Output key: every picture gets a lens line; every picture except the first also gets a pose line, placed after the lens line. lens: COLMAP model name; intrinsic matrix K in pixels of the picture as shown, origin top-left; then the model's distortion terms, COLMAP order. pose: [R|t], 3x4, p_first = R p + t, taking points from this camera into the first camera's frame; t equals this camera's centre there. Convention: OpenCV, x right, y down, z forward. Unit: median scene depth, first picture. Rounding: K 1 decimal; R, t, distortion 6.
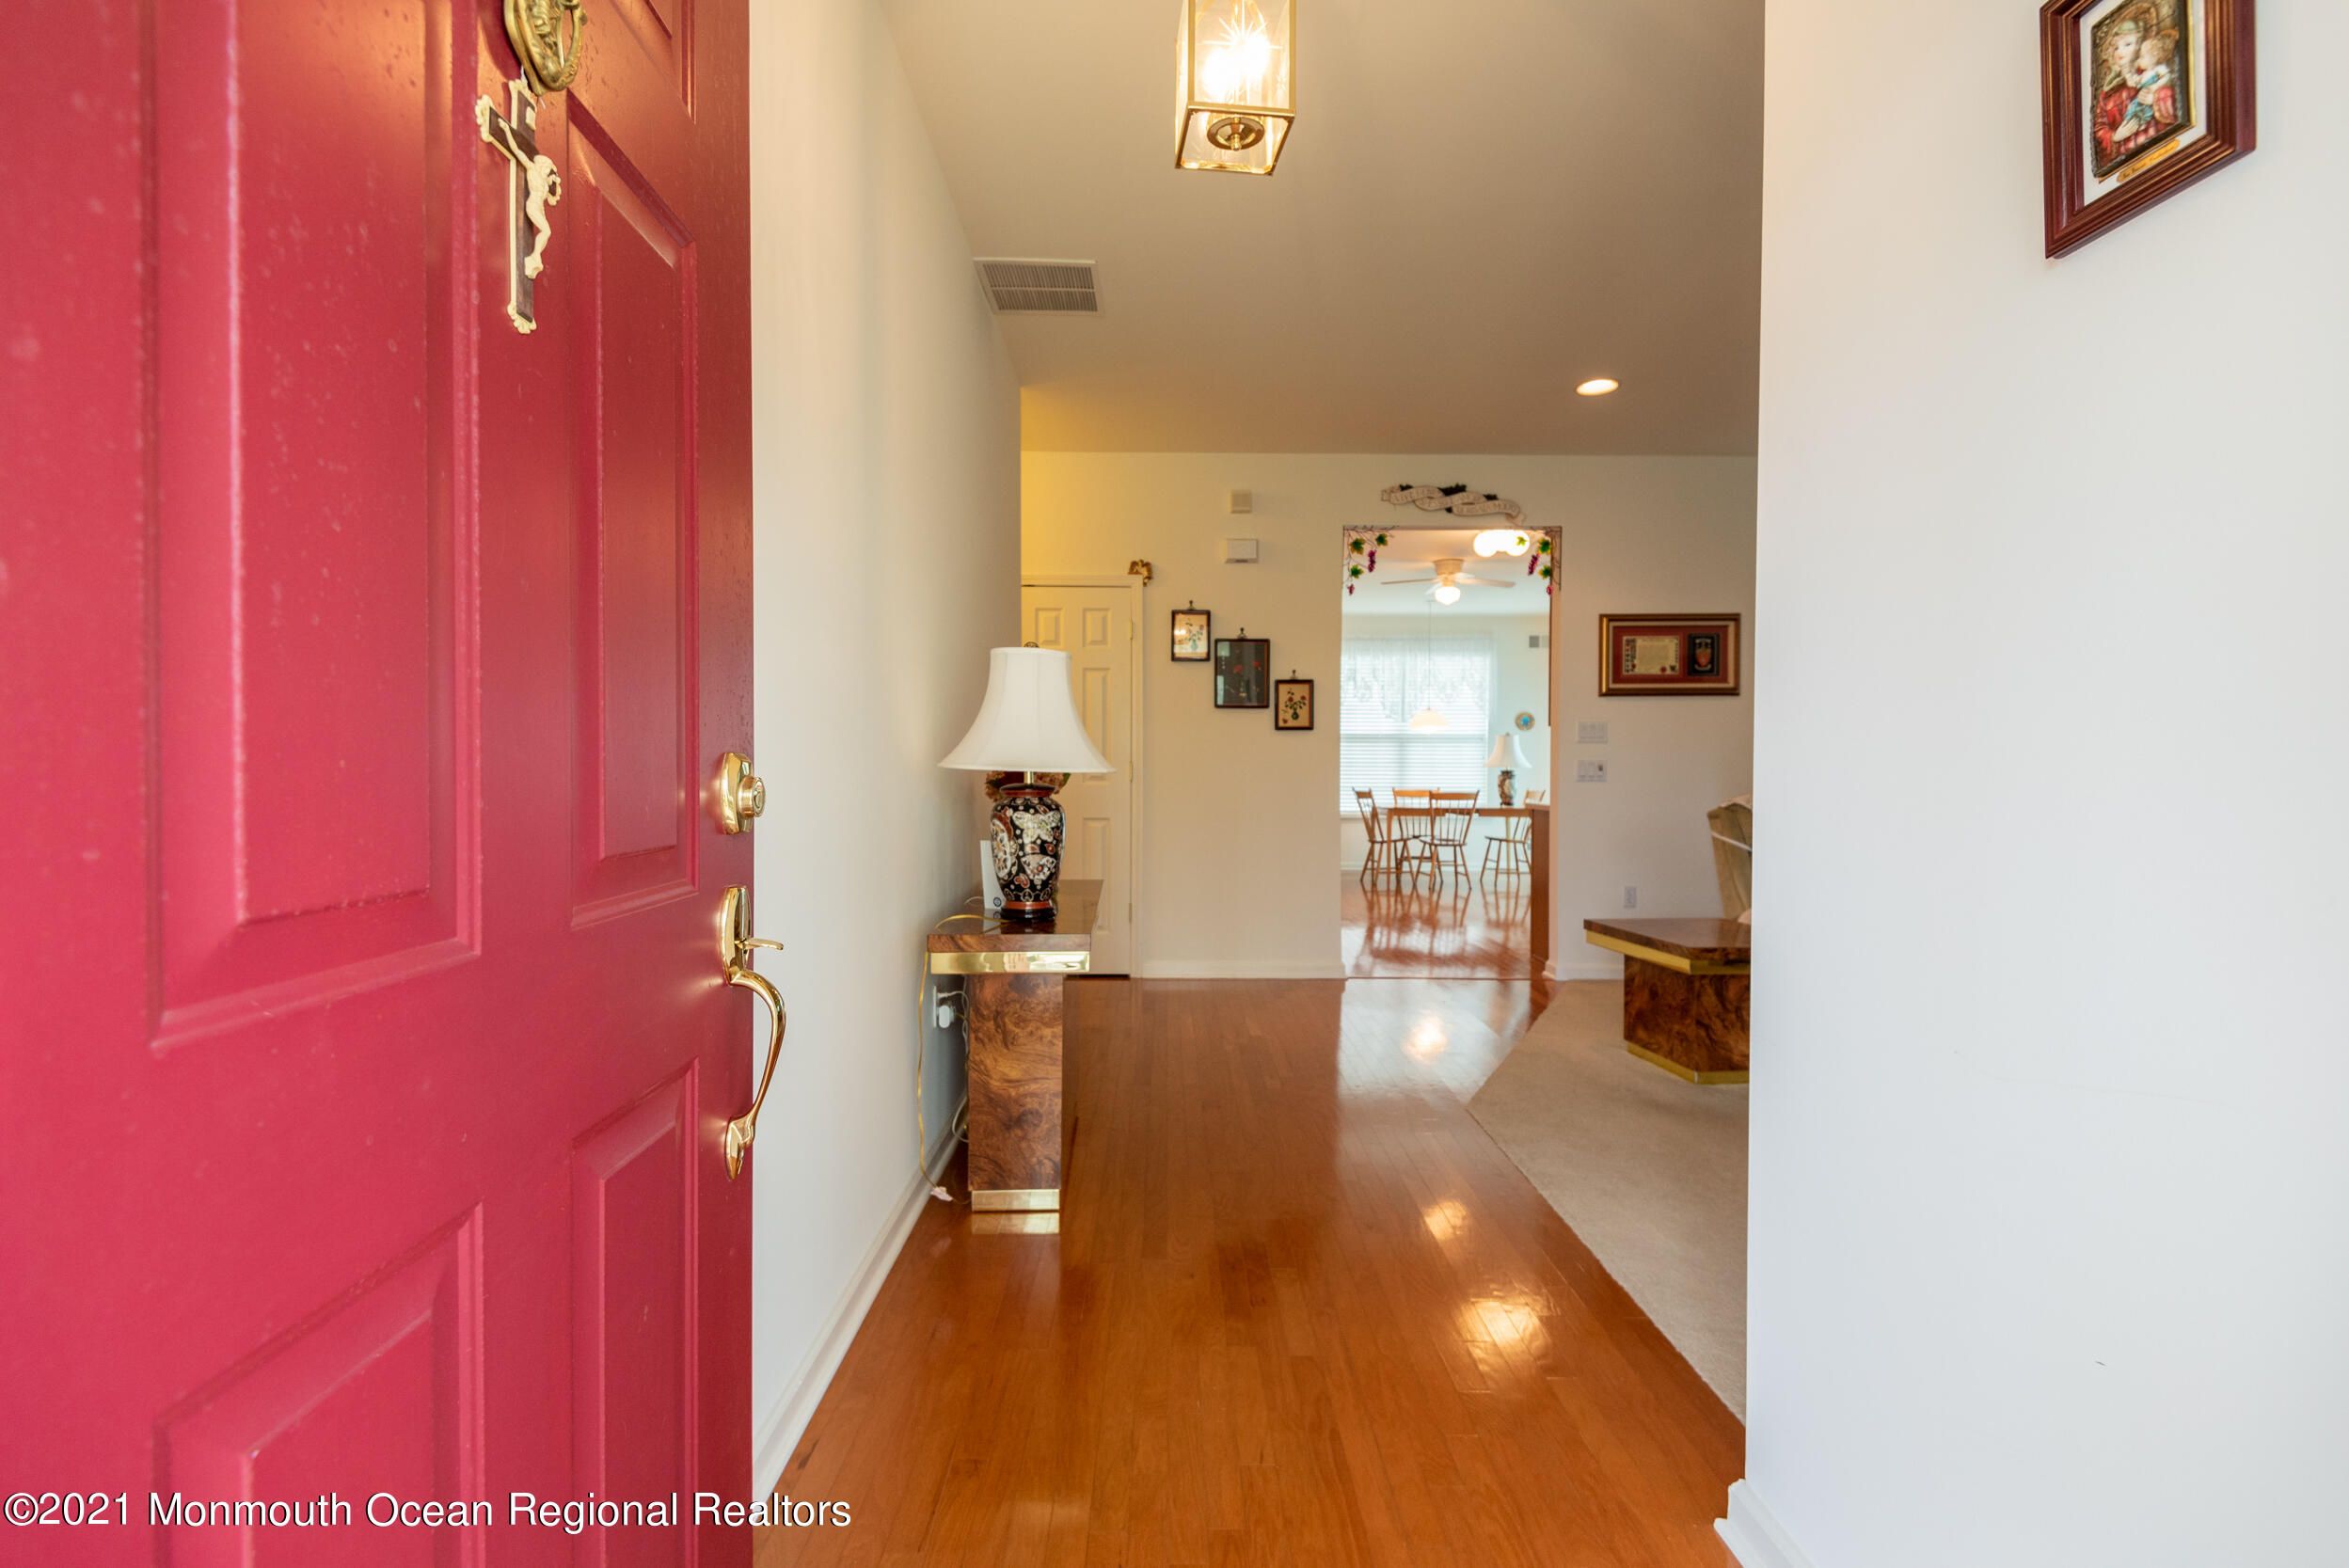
lens RADIAL K [[1067.8, 0, 1172.7], [0, 1067.8, 767.2], [0, 0, 1]] dist [0.022460, -0.001460]
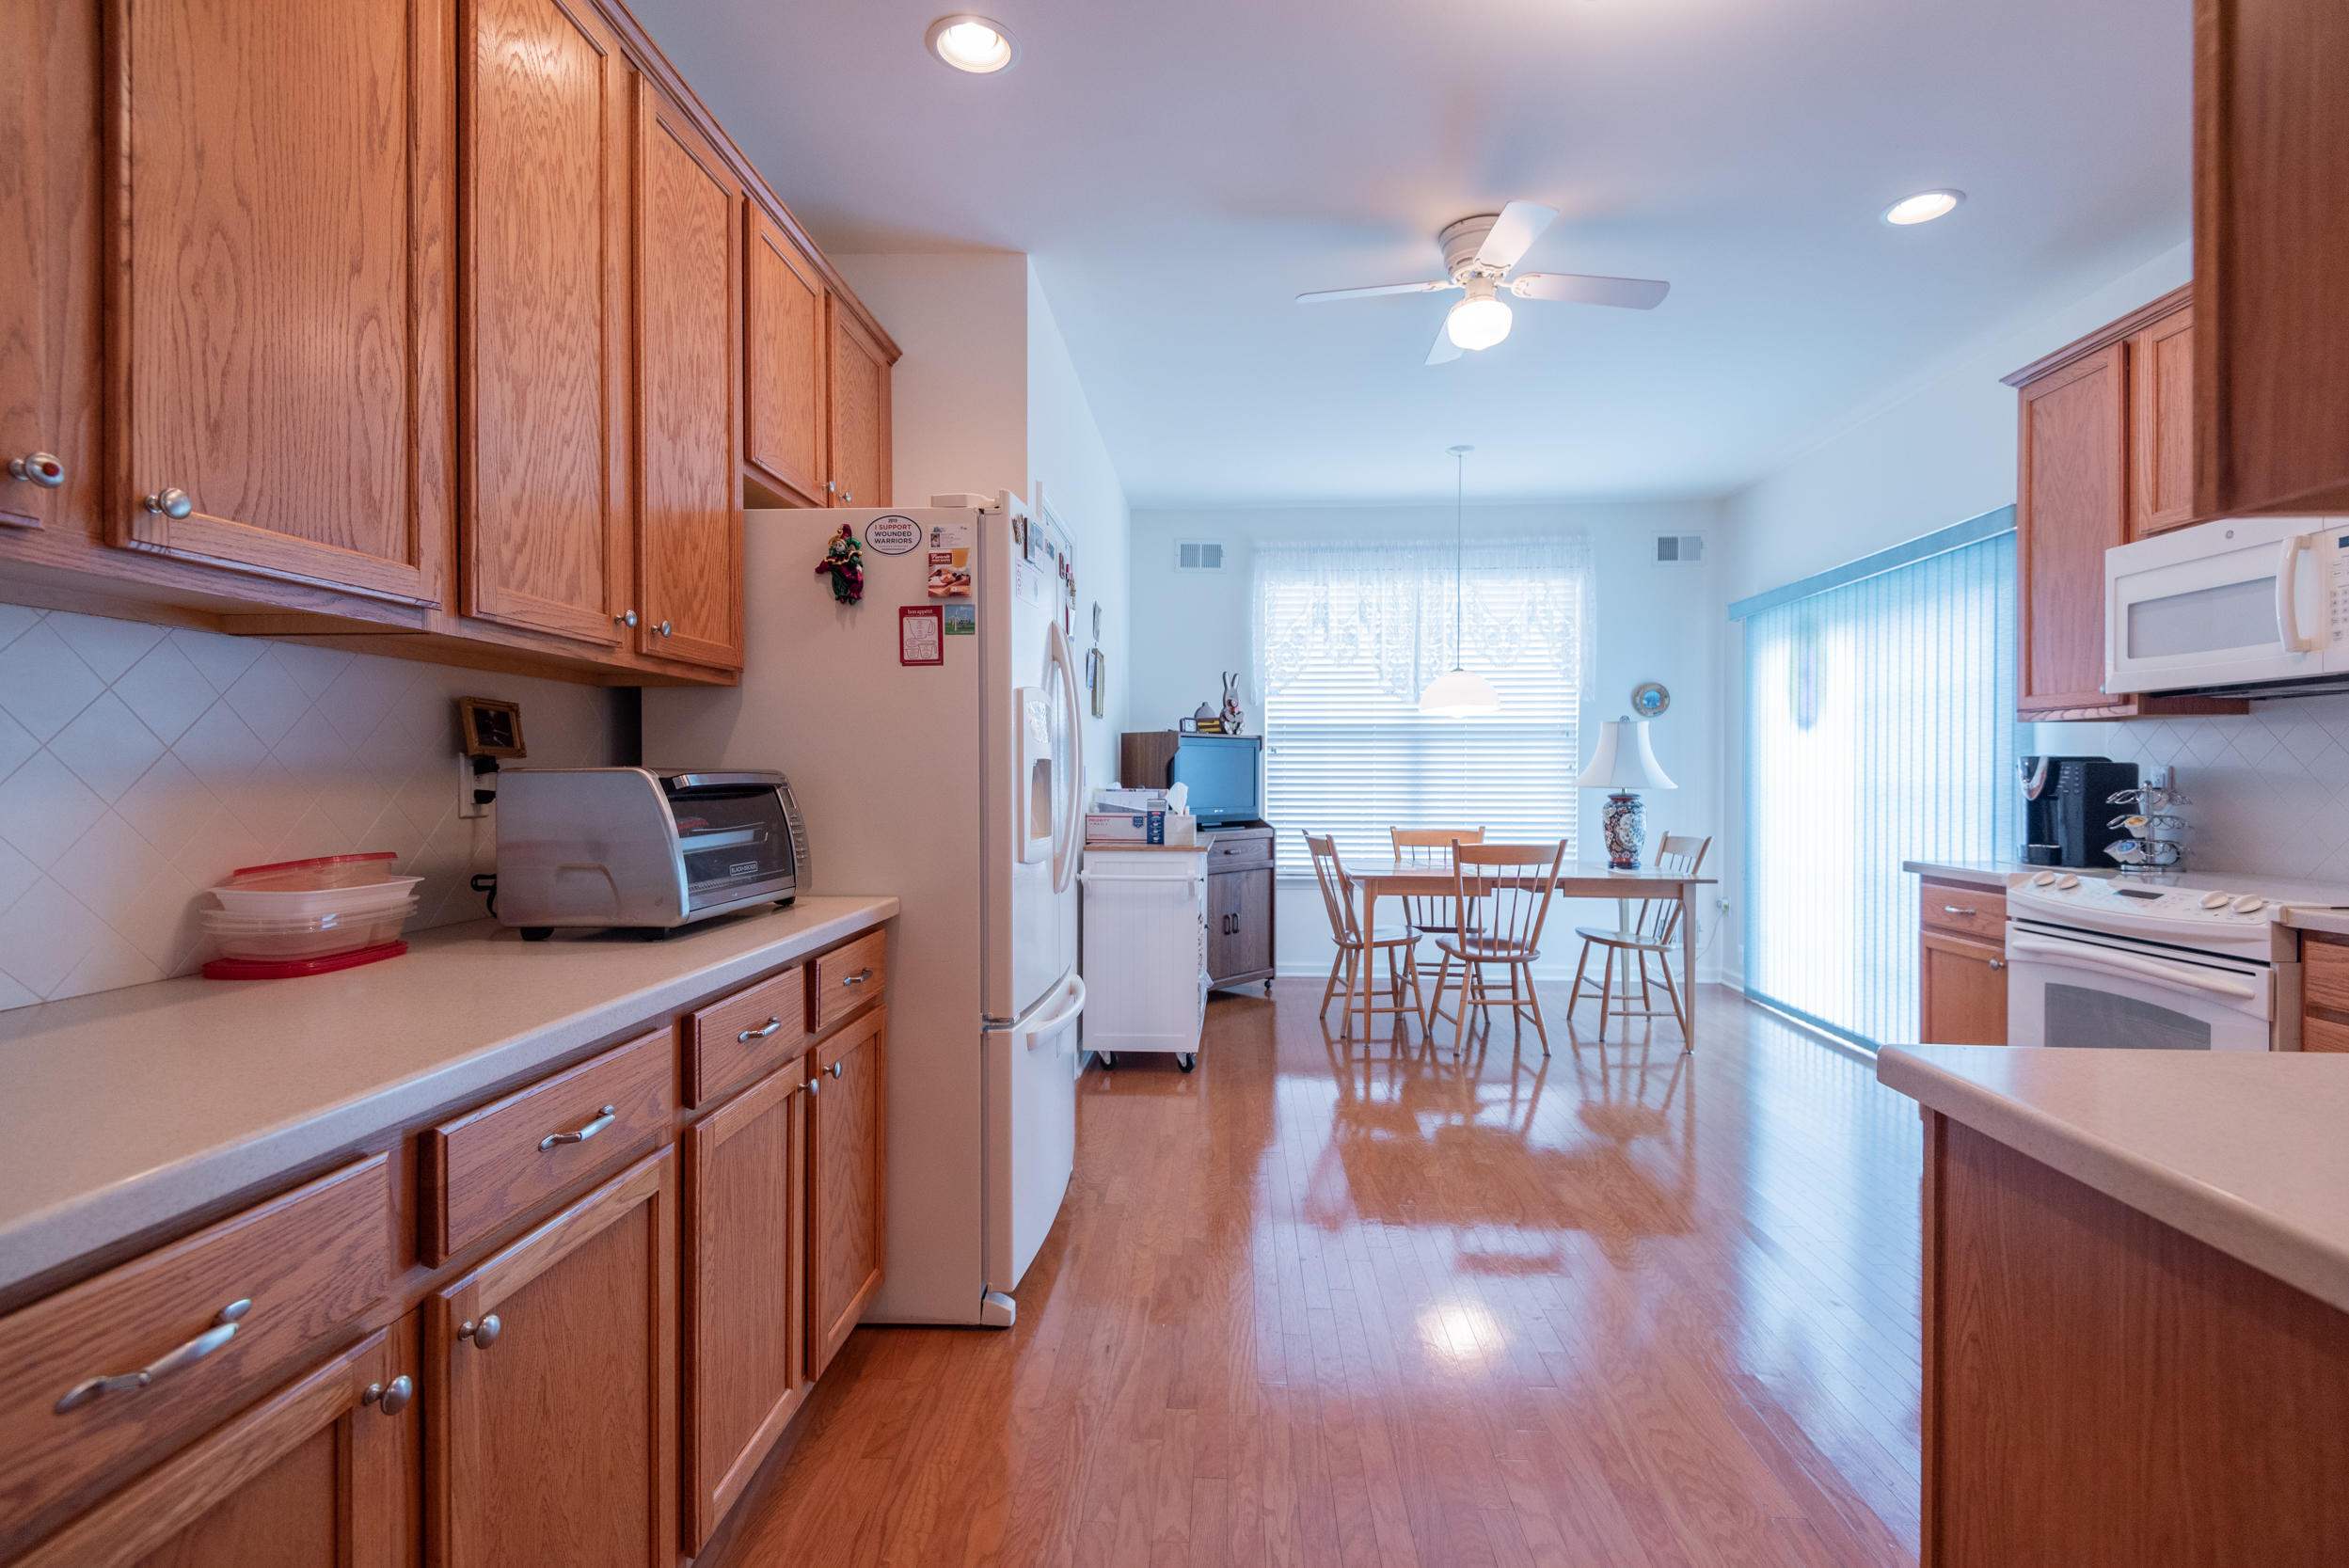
lens RADIAL K [[1067.8, 0, 1191.2], [0, 1067.8, 768.9], [0, 0, 1]] dist [0.022460, -0.001460]
pose [[0.998869, -0.001869, -0.047501, 0.141670], [0.001555, 0.999977, -0.006638, -0.005961], [0.047512, 0.006557, 0.998849, 0.510805]]
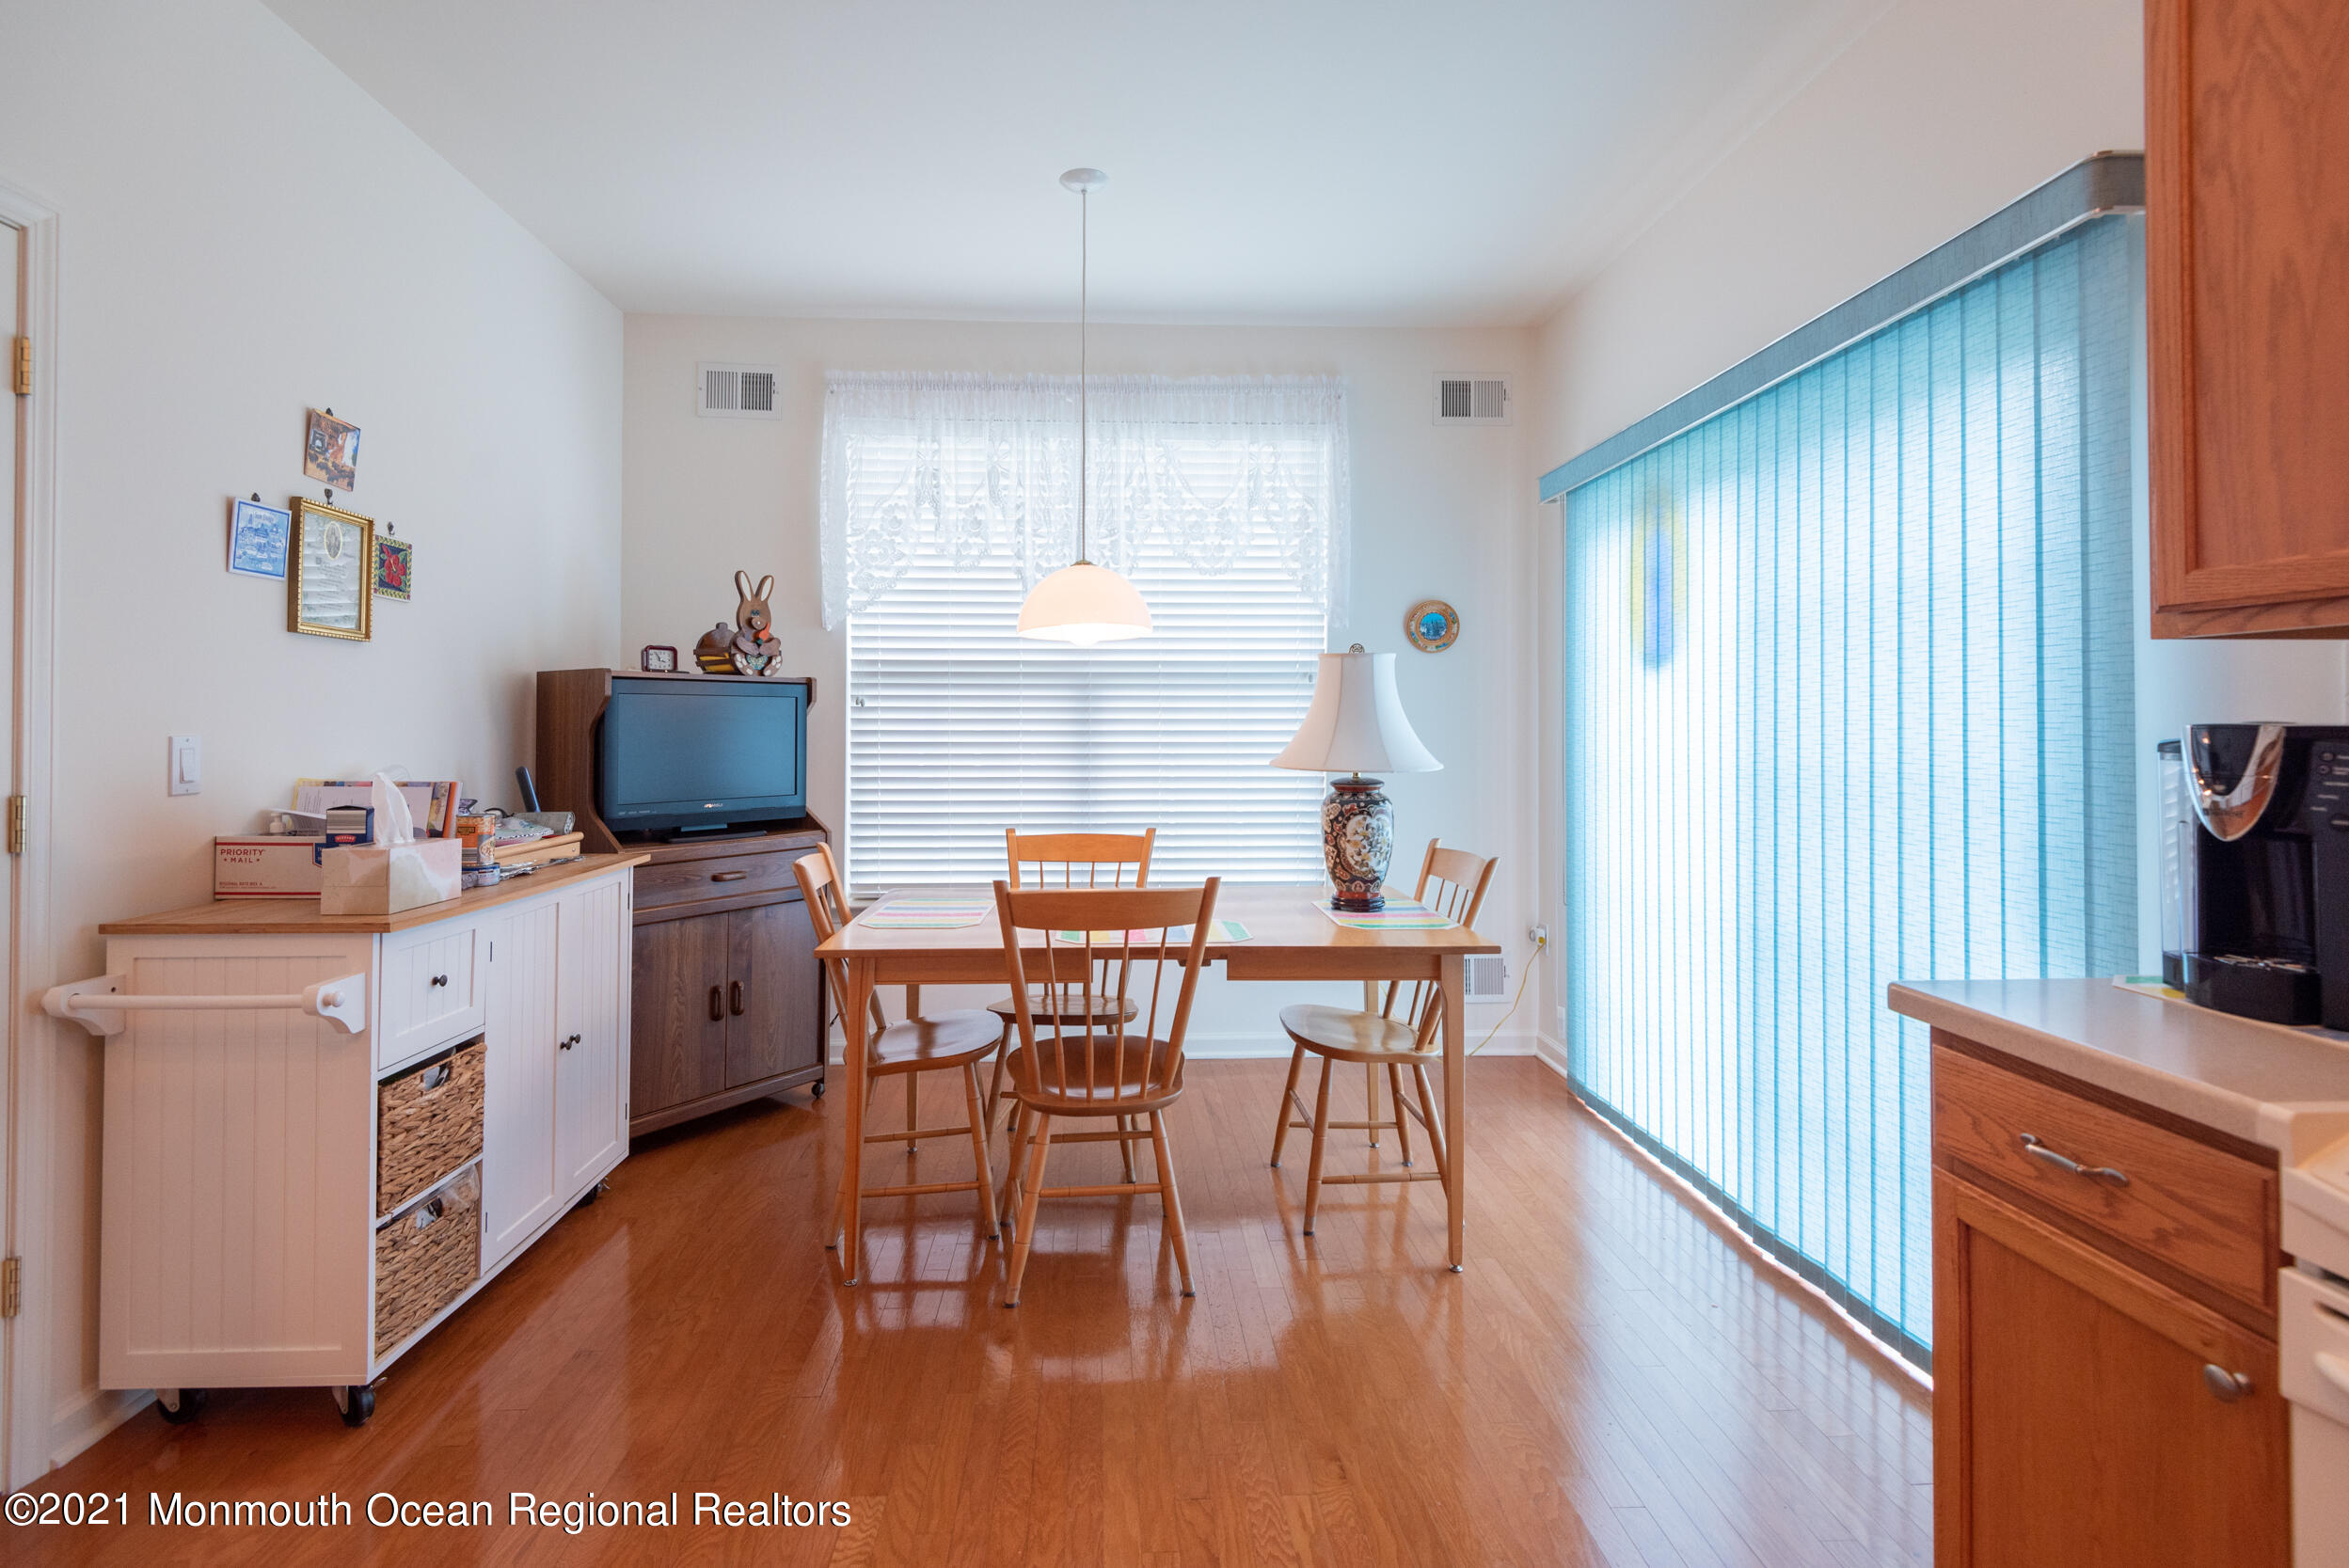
lens RADIAL K [[1067.8, 0, 1172.4], [0, 1067.8, 706.4], [0, 0, 1]] dist [0.022460, -0.001460]
pose [[0.998828, -0.001824, 0.048370, 0.252189], [0.002722, 0.999825, -0.018498, -0.011552], [-0.048328, 0.018608, 0.998658, 0.727192]]
